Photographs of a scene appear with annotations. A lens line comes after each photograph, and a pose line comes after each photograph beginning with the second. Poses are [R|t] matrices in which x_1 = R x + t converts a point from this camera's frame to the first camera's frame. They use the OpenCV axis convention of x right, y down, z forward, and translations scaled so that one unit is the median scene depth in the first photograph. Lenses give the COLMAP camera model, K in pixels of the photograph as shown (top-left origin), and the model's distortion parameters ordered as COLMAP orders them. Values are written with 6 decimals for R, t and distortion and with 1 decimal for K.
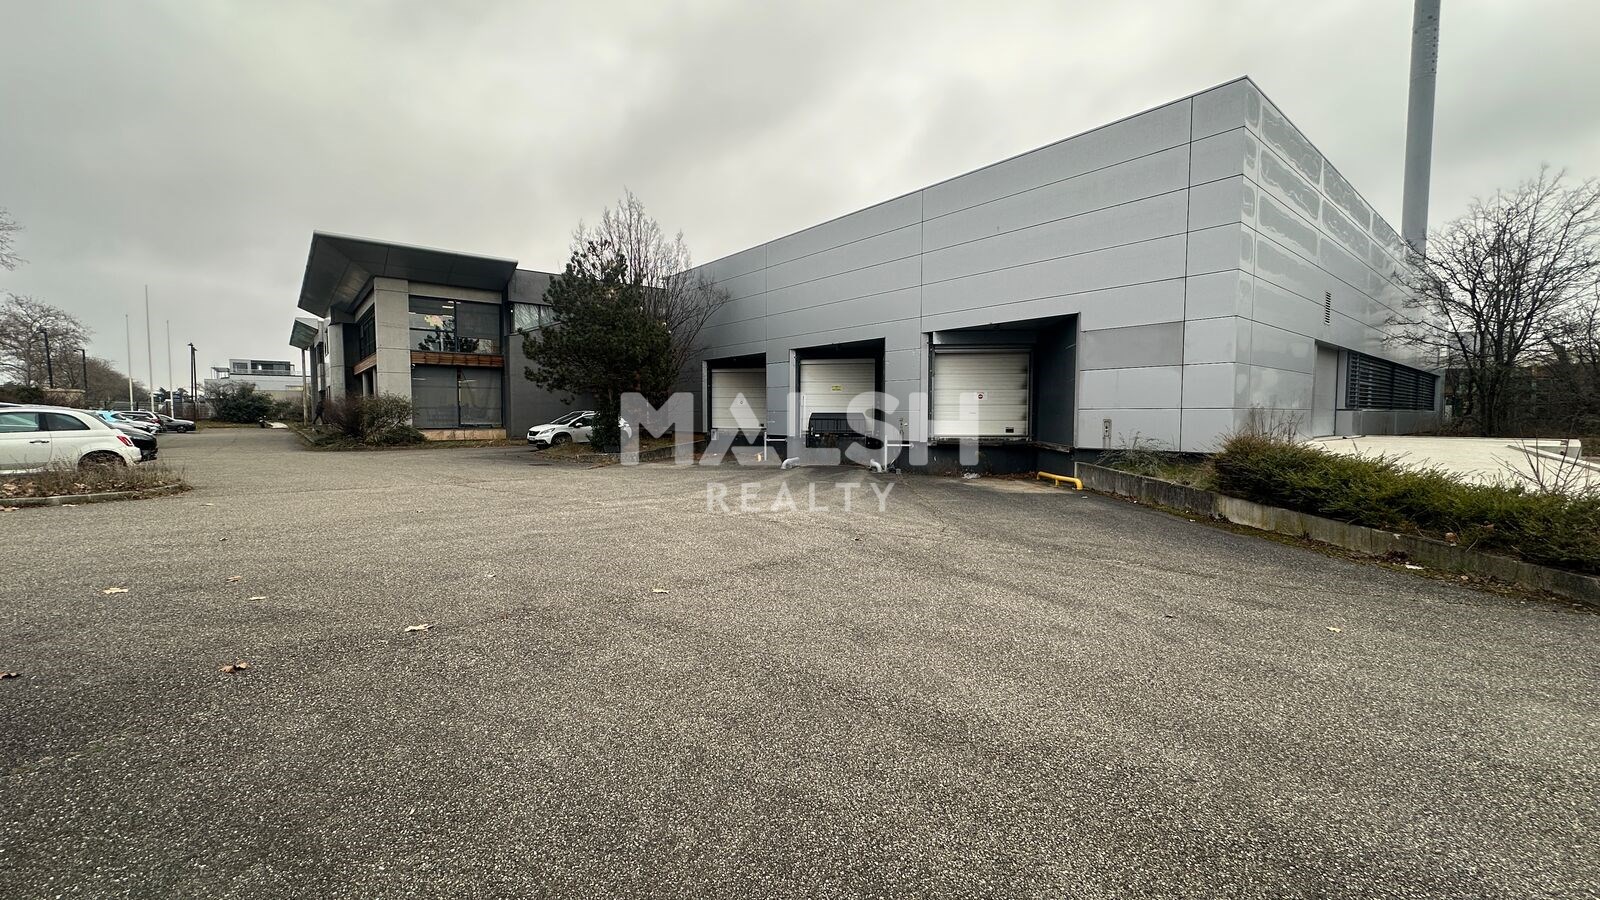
lens RADIAL K [[635.9, 0, 800.0], [0, 635.9, 455.8], [0, 0, 1]] dist [0.000774, 0.000157]
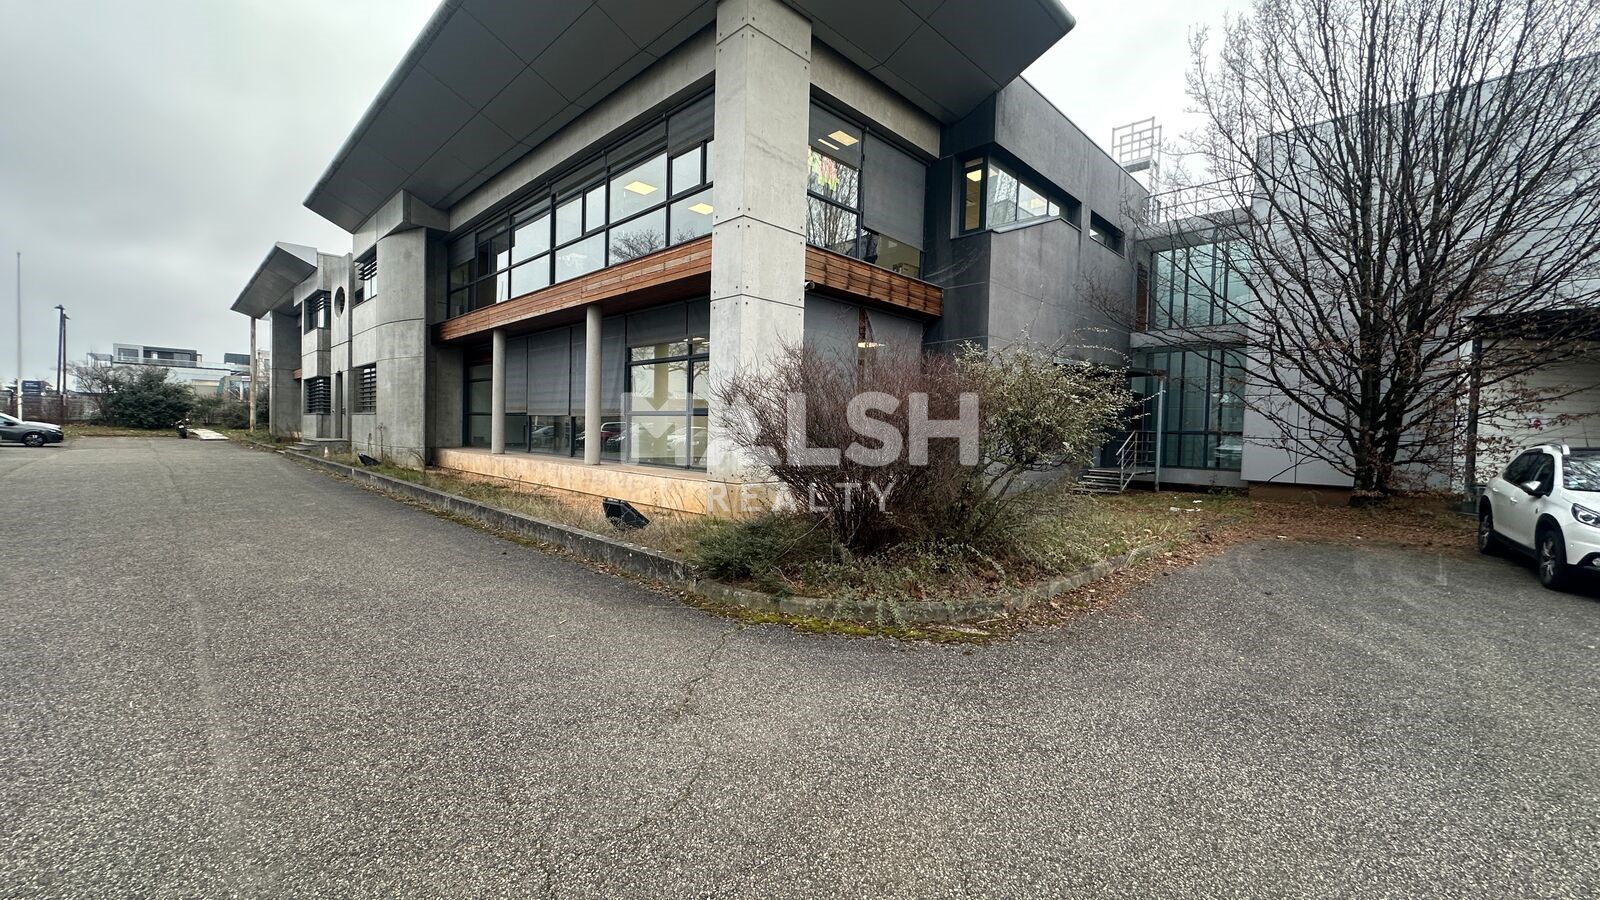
lens RADIAL K [[635.9, 0, 800.3], [0, 635.9, 444.3], [0, 0, 1]] dist [0.000774, 0.000157]
pose [[0.994467, 0.016607, 0.103725, -0.296797], [-0.012458, 0.999101, -0.040522, -0.019049], [-0.104305, 0.039006, 0.993780, 0.307630]]
